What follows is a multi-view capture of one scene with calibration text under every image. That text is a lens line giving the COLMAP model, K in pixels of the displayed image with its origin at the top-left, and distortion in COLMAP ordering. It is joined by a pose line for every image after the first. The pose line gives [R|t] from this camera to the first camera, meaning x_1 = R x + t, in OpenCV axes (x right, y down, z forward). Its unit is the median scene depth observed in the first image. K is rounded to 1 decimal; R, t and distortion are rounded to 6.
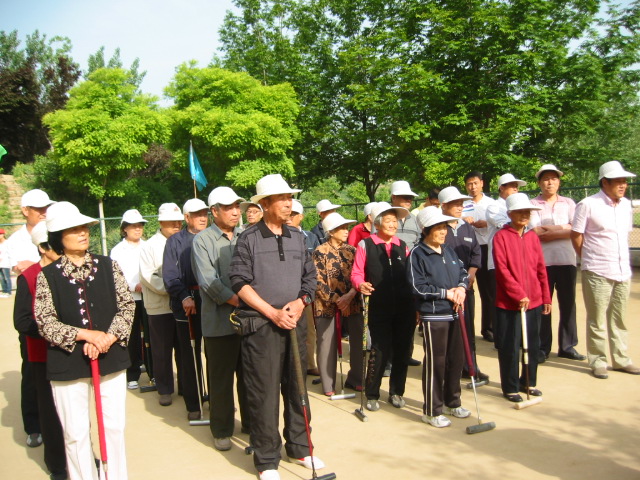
lens RADIAL K [[661.8, 0, 320.0], [0, 661.8, 240.0], [0, 0, 1]] dist [-0.065023, 0.007924]
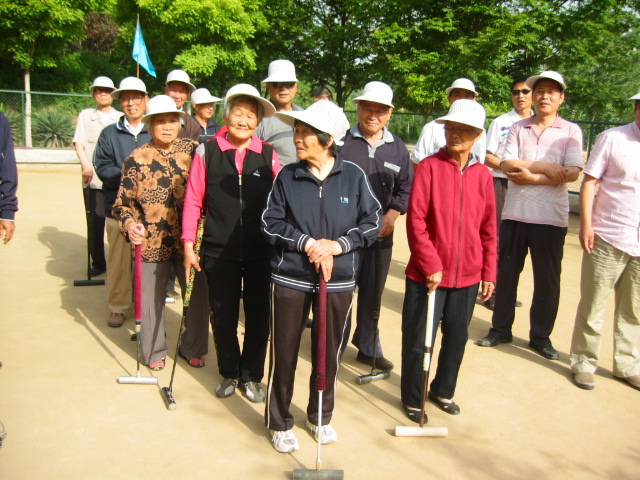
lens RADIAL K [[631.5, 0, 320.0], [0, 631.5, 240.0], [0, 0, 1]] dist [-0.139927, 0.157140]
pose [[0.992468, 0.119284, 0.027902, 0.059763], [-0.122061, 0.982244, 0.142471, -0.002342], [-0.010412, -0.144803, 0.989406, 0.150541]]
